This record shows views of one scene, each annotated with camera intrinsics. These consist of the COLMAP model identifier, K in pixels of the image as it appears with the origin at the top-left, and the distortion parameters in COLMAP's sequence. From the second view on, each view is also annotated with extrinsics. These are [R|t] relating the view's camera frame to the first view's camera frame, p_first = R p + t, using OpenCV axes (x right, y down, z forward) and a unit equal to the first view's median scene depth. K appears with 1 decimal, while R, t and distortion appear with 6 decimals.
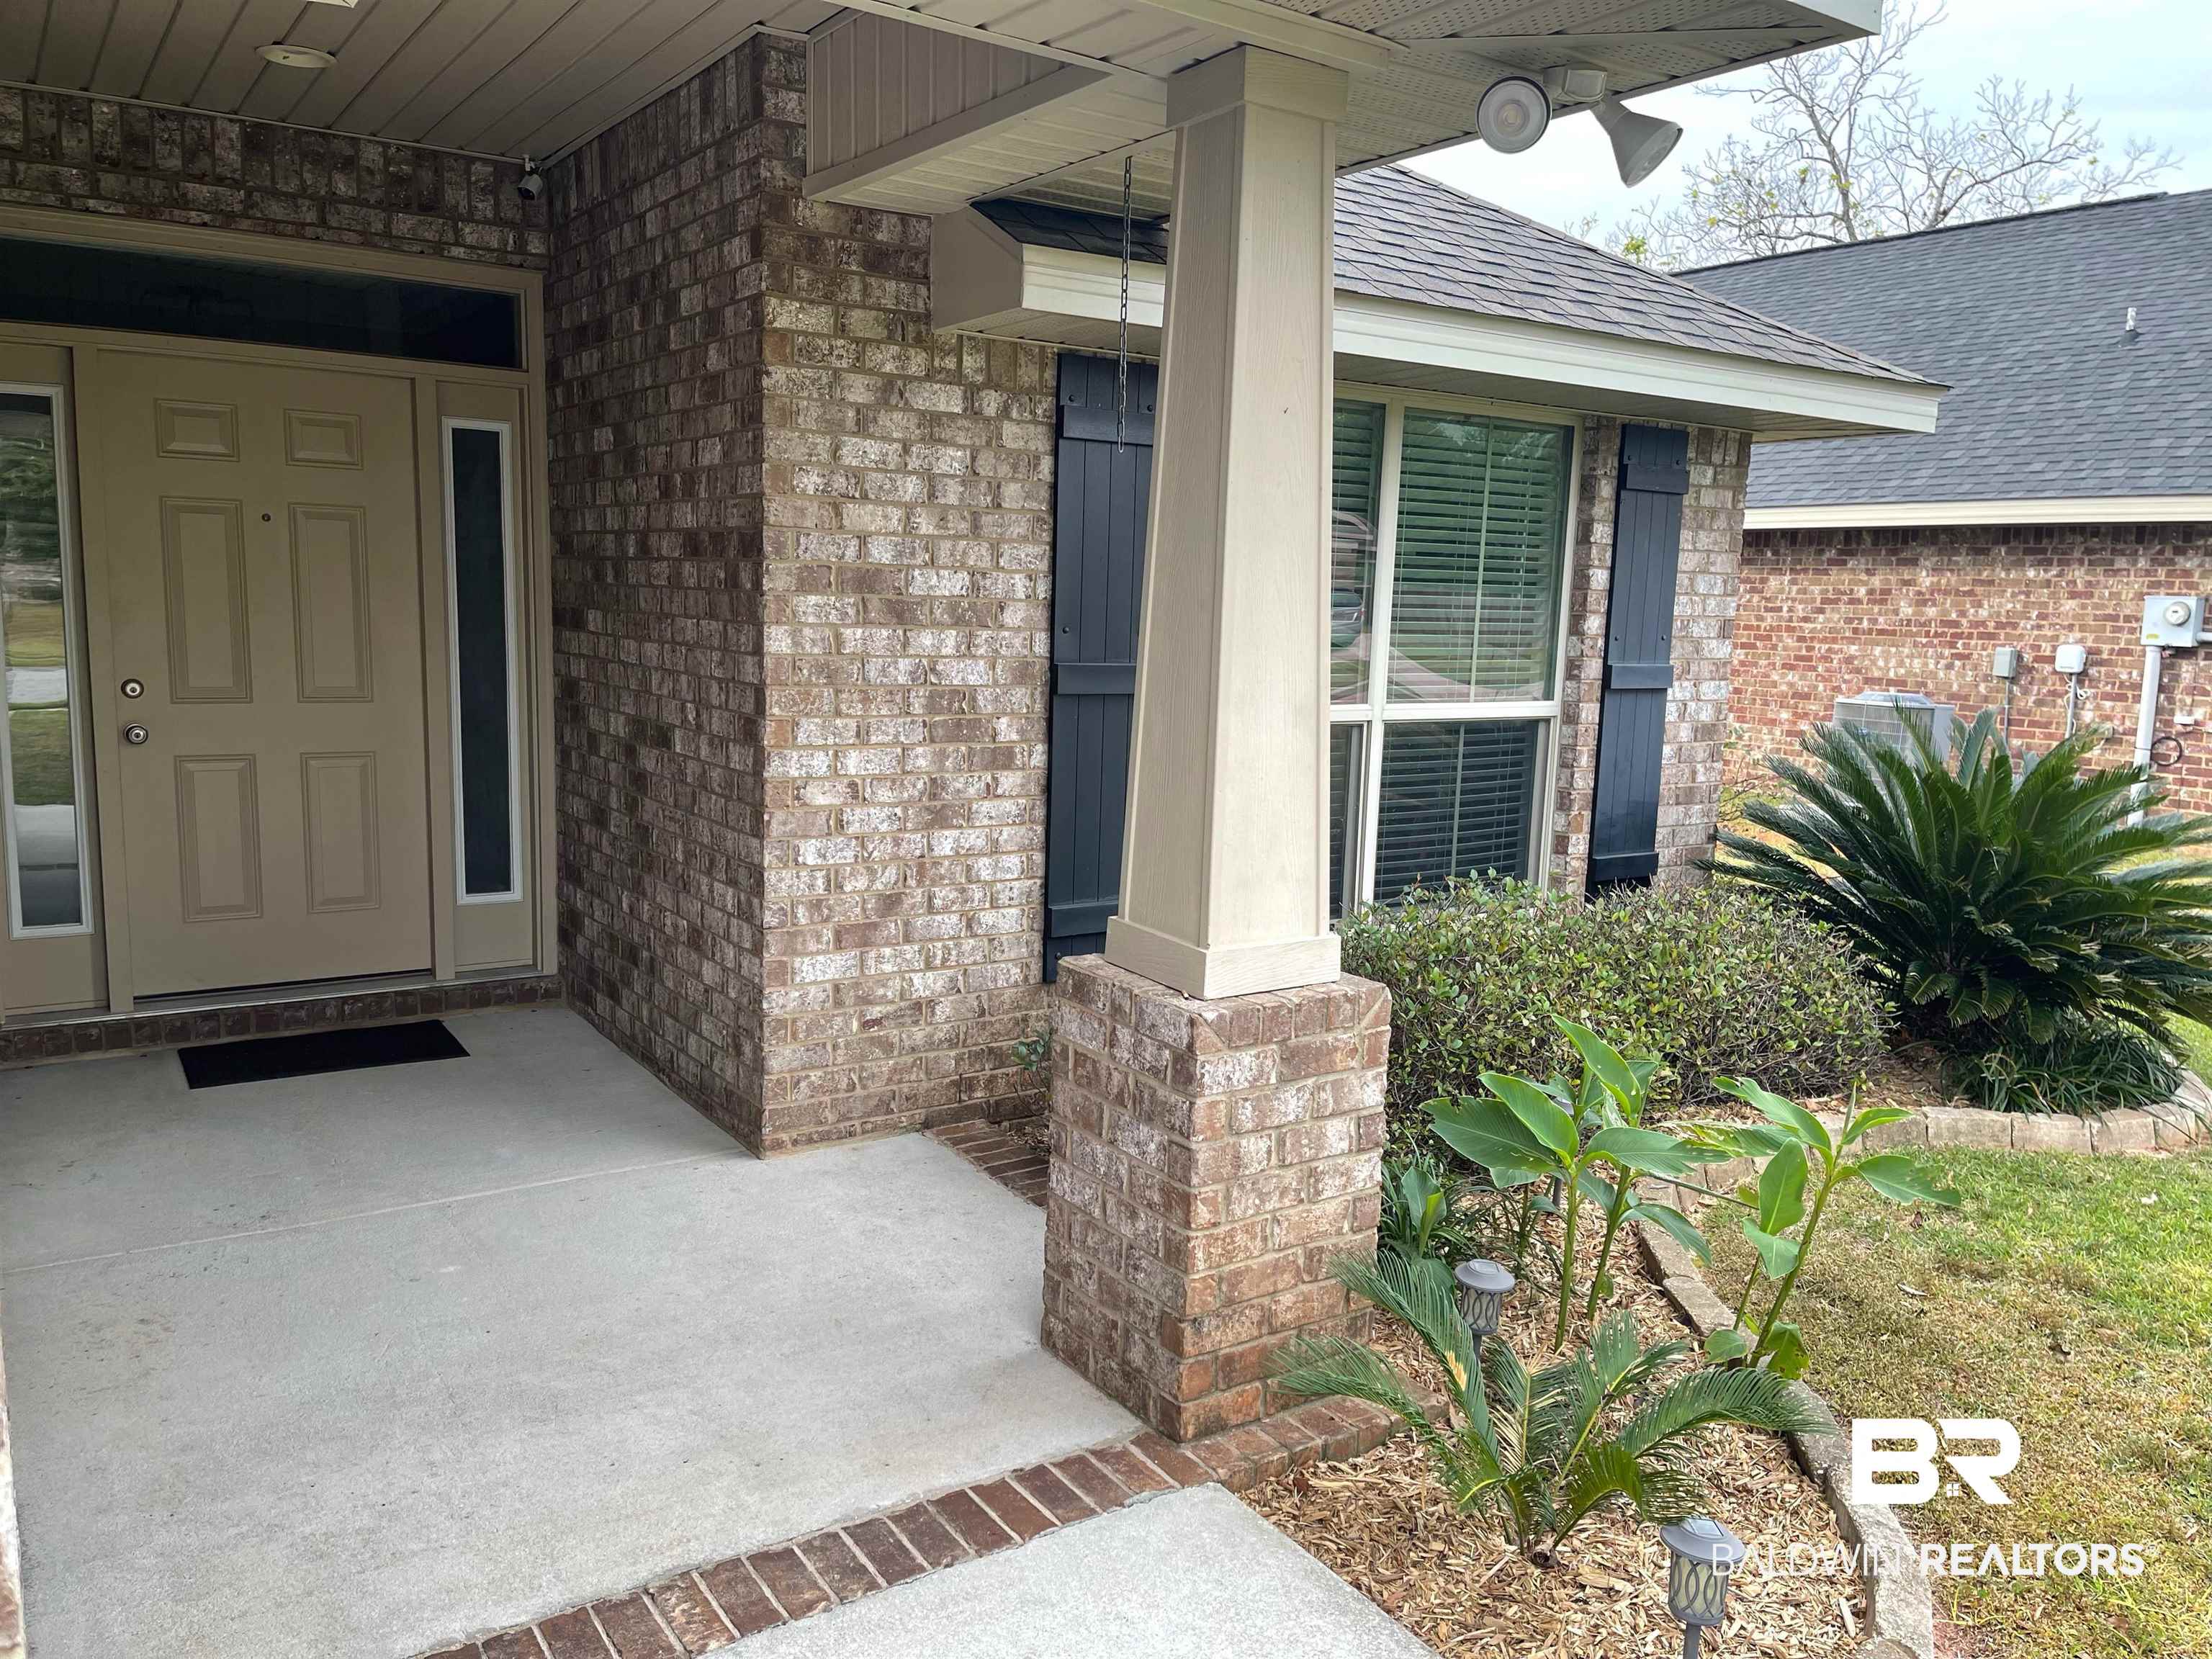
lens RADIAL K [[1648.4, 0, 1105.5], [0, 1648.4, 845.7], [0, 0, 1]] dist [0.080278, -0.107676]
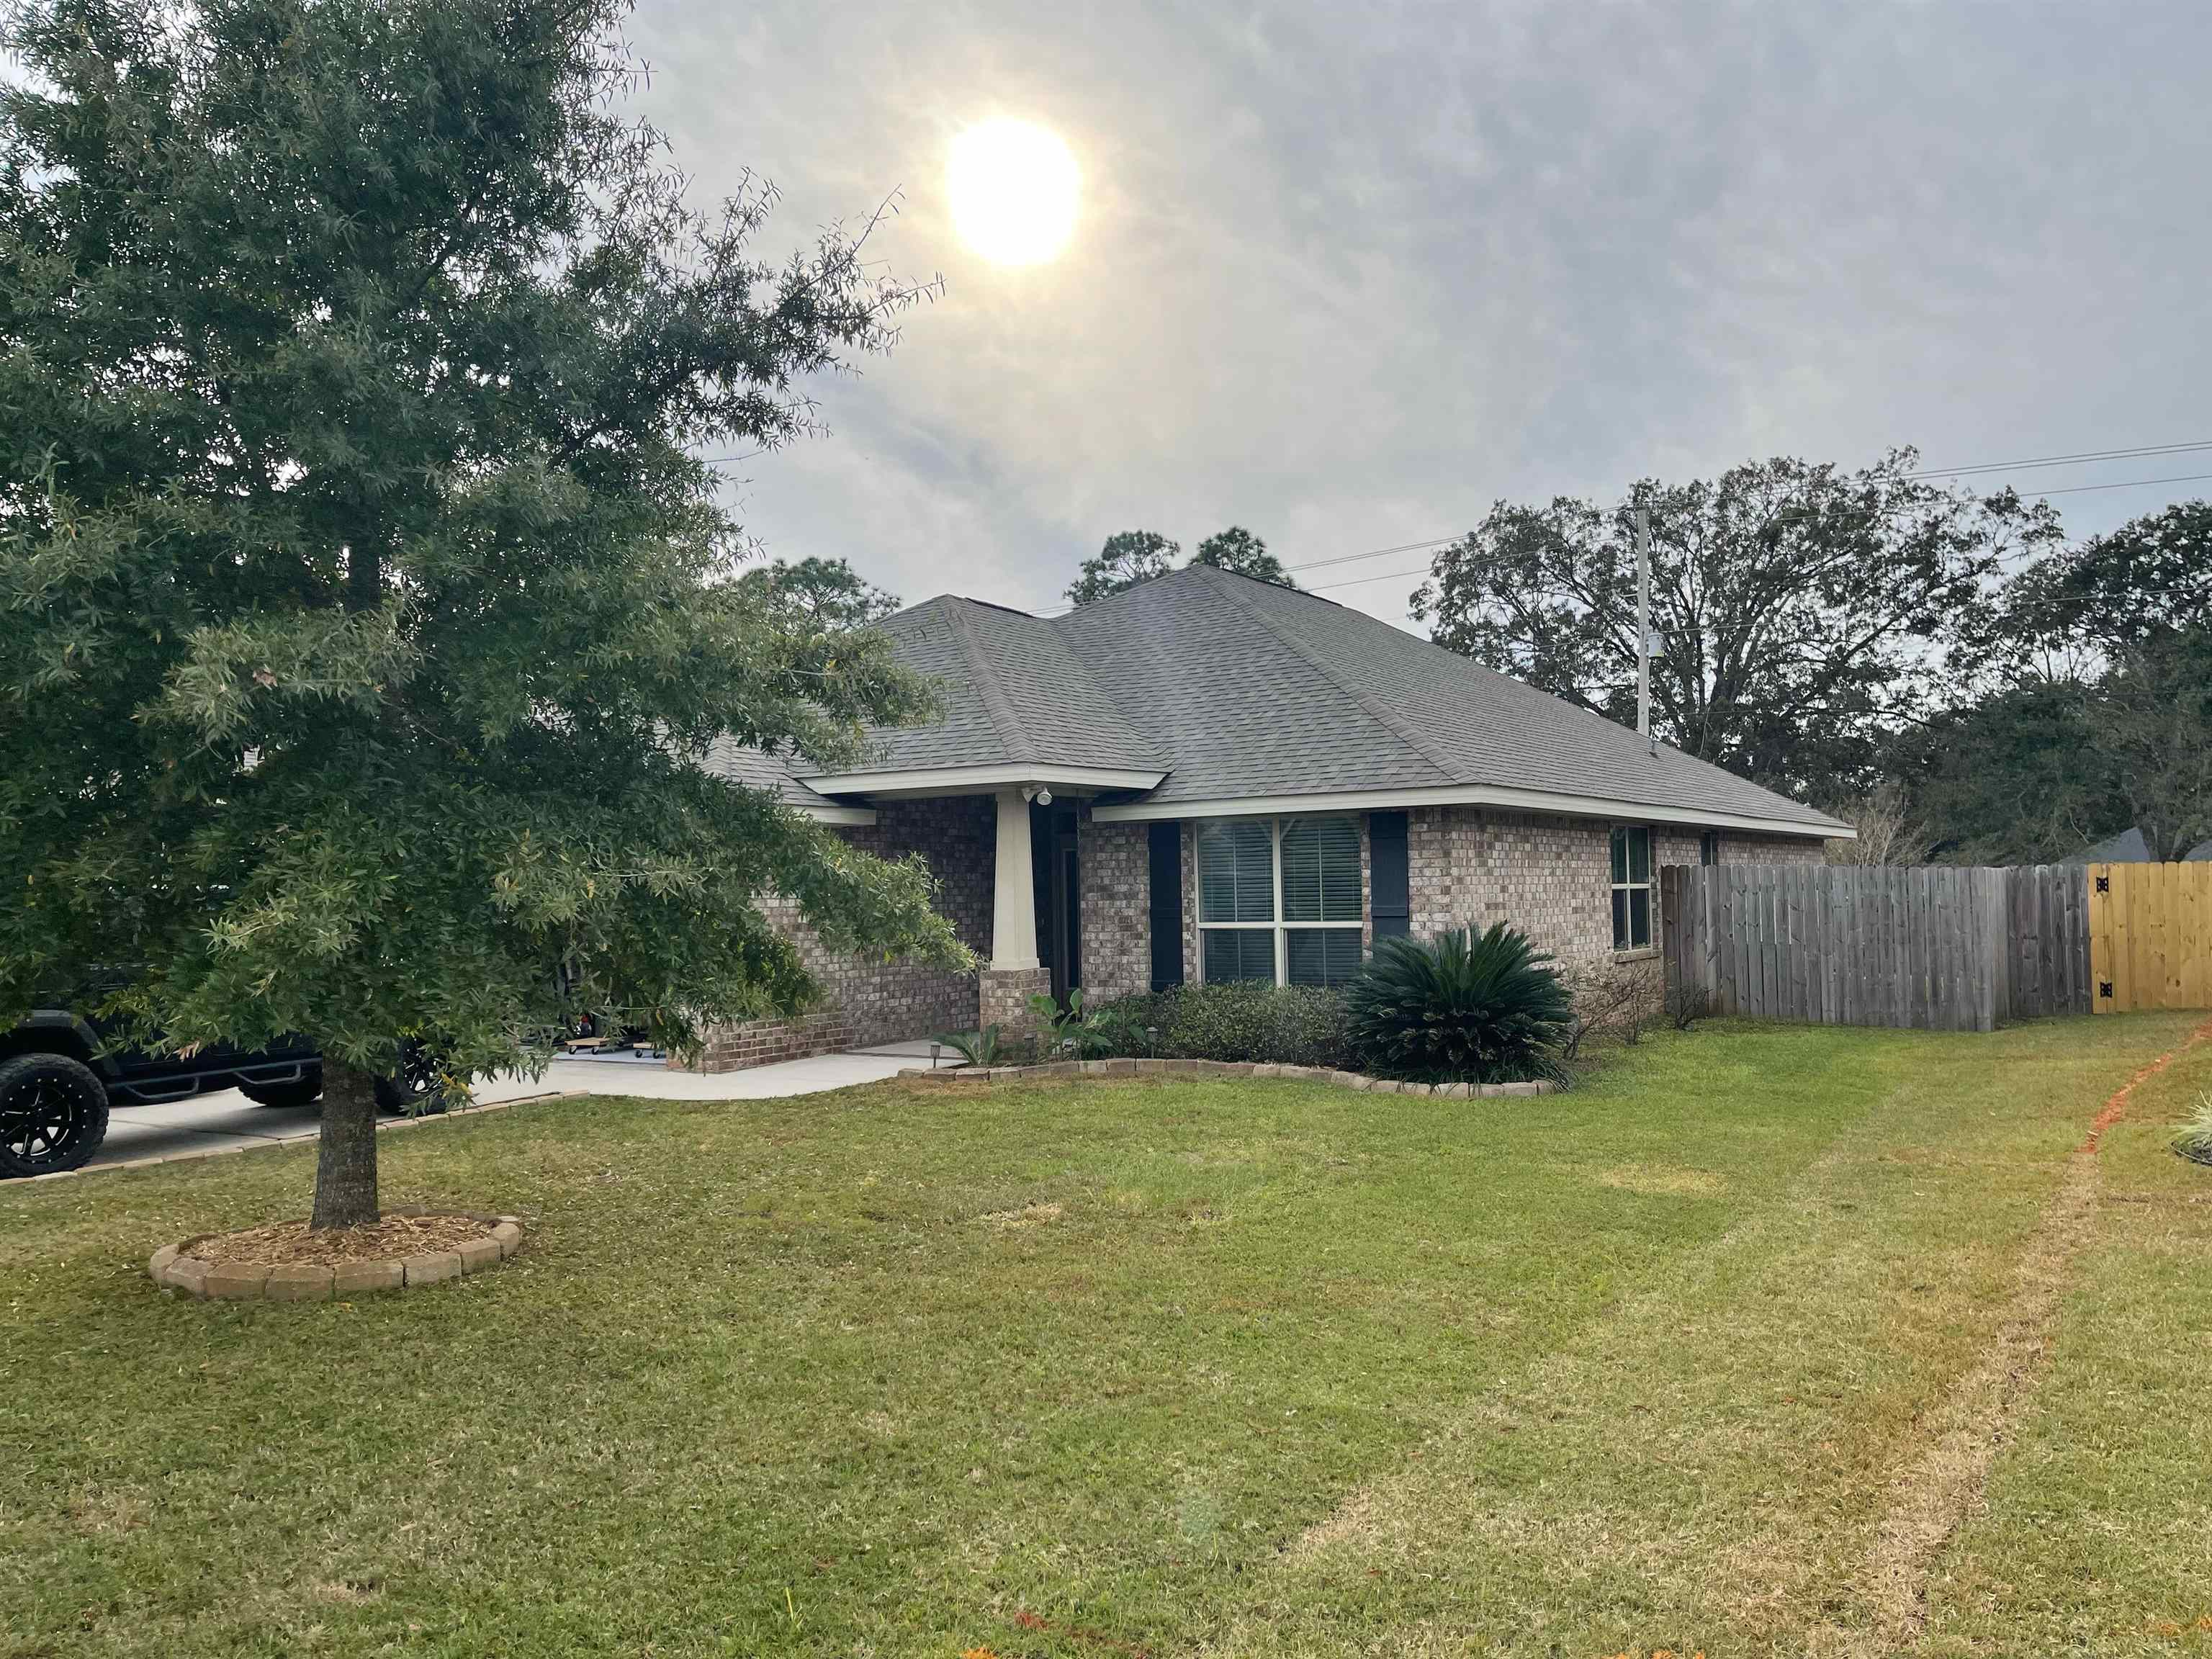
lens RADIAL K [[1648.4, 0, 1105.5], [0, 1648.4, 845.7], [0, 0, 1]] dist [0.080278, -0.107676]
pose [[0.375796, -0.064785, -0.924435, 2.432156], [-0.107474, 0.987775, -0.112914, 0.123499], [0.920449, 0.141786, 0.364239, -0.287365]]
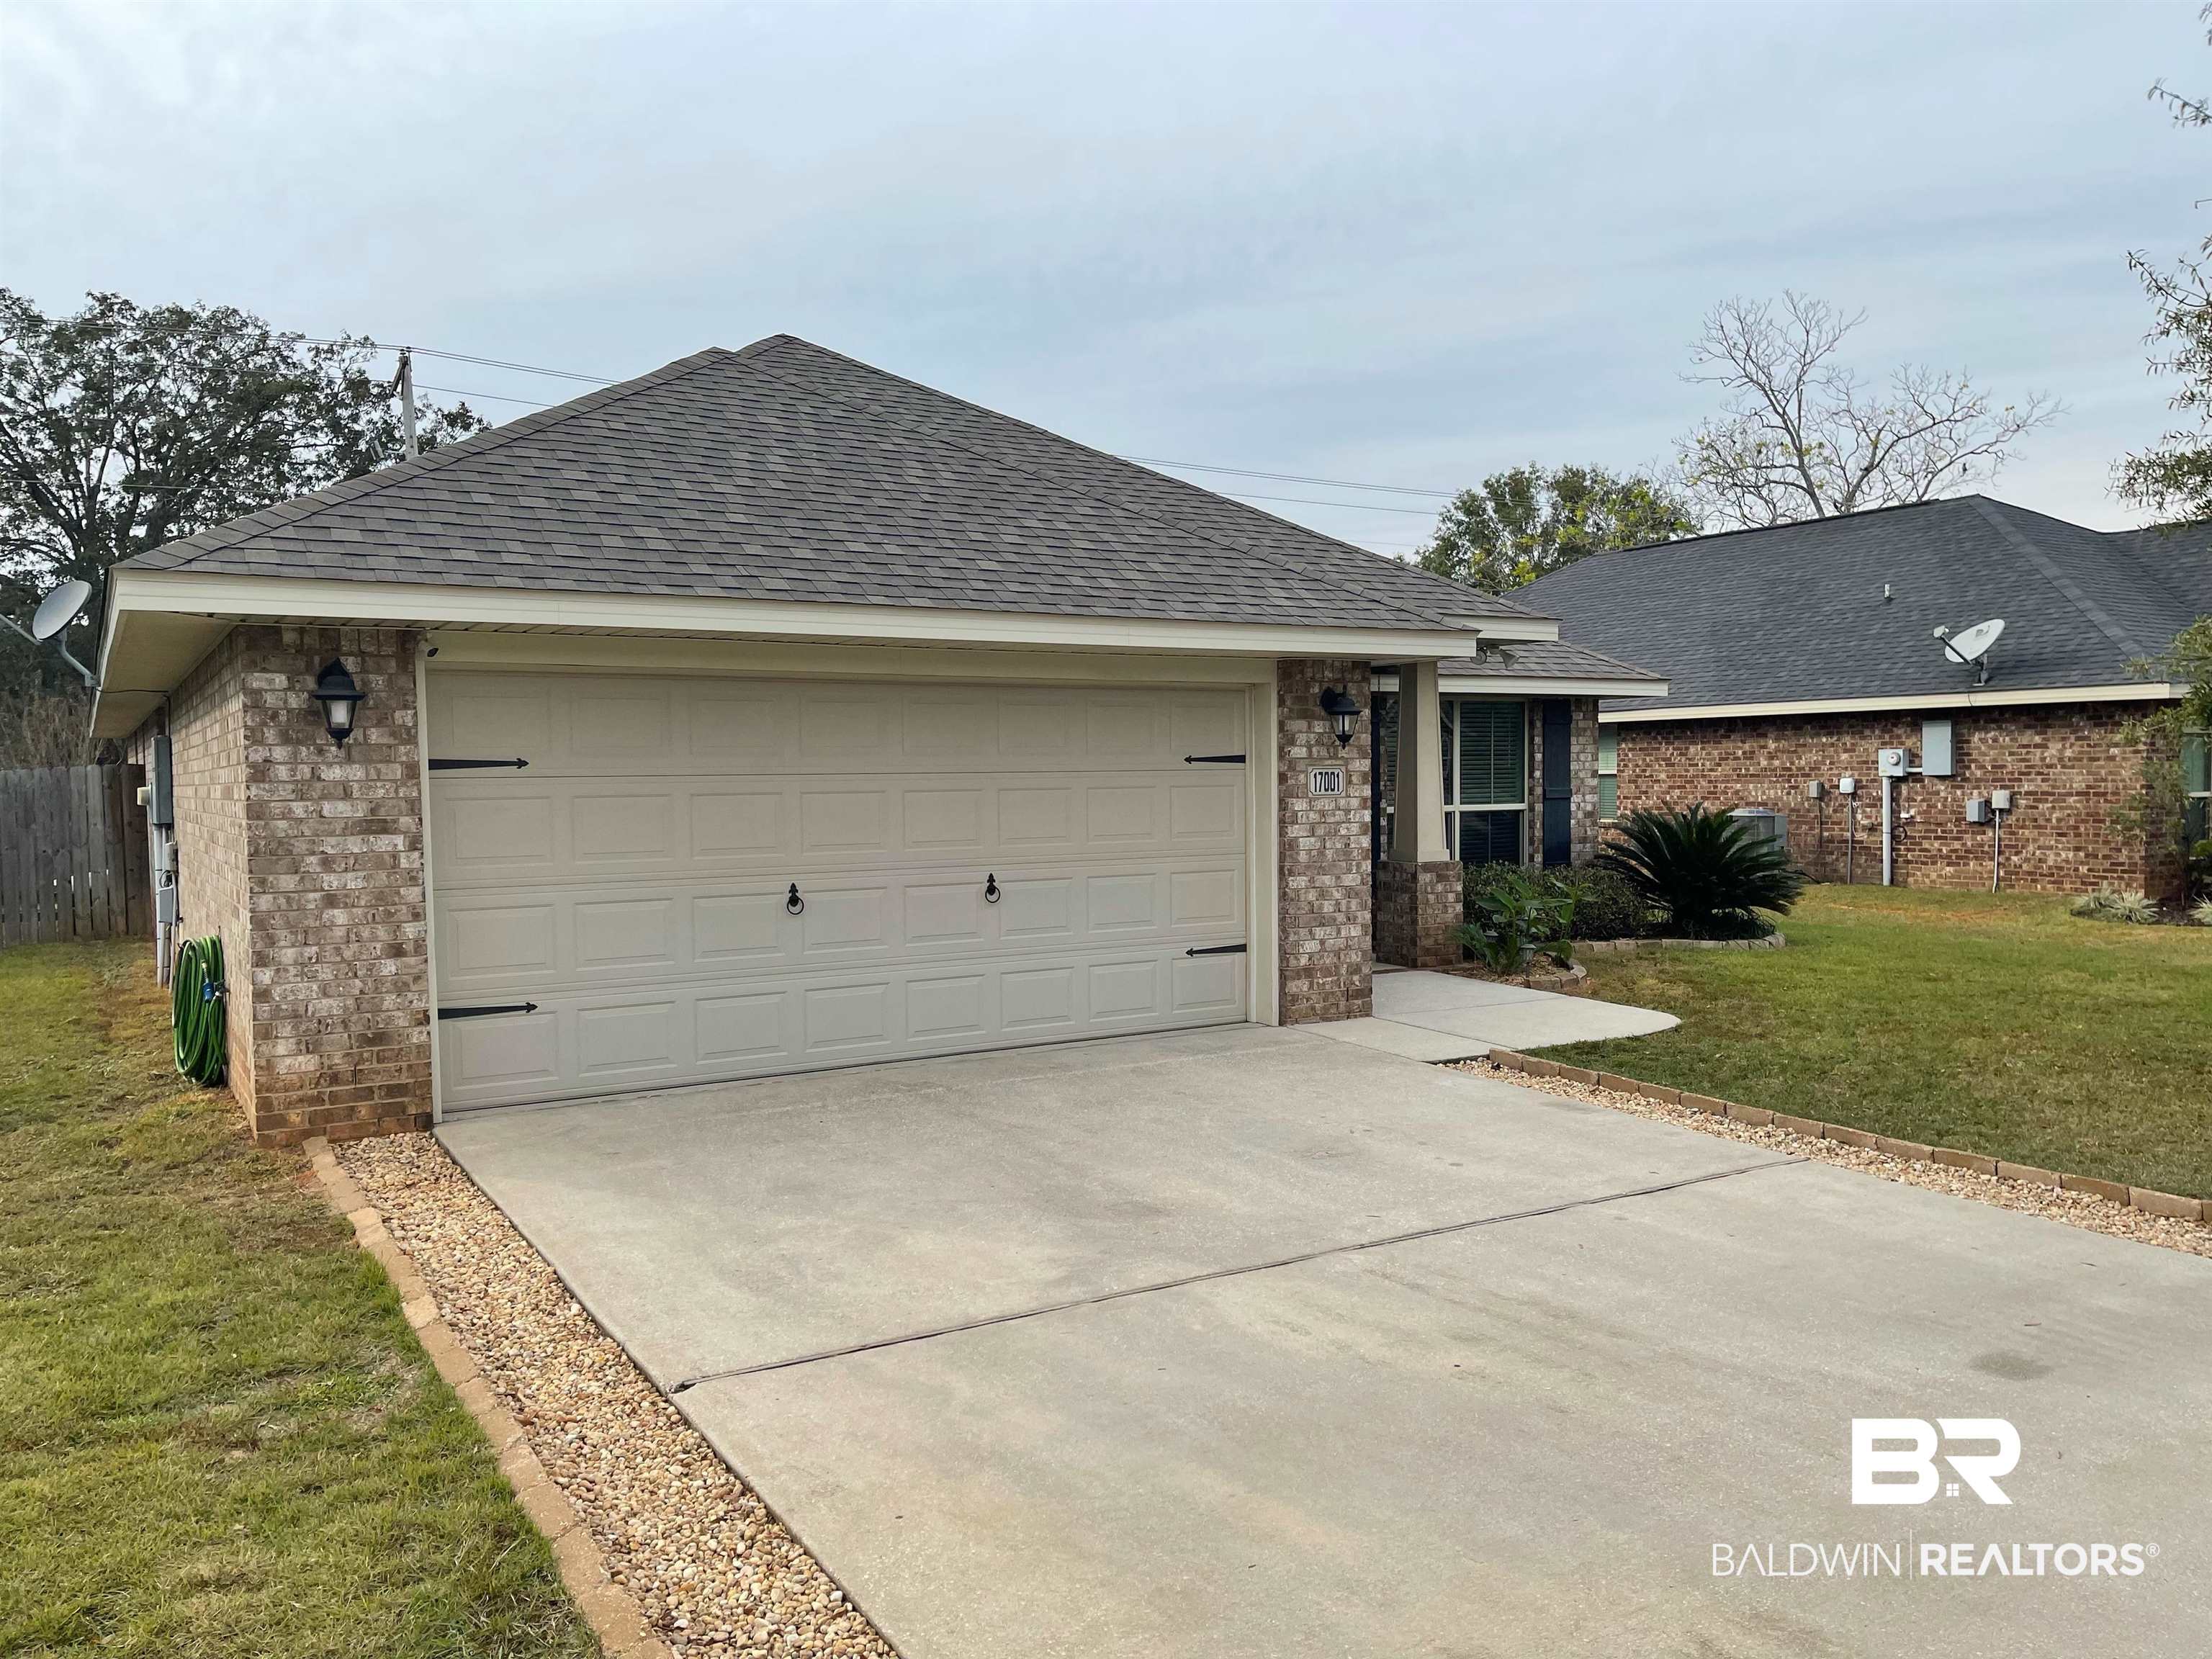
lens RADIAL K [[1648.4, 0, 1105.5], [0, 1648.4, 845.7], [0, 0, 1]] dist [0.080278, -0.107676]
pose [[0.997978, -0.038446, -0.050613, -0.259336], [0.032720, 0.993452, -0.109464, 0.242392], [0.054490, 0.107586, 0.992701, -1.615815]]
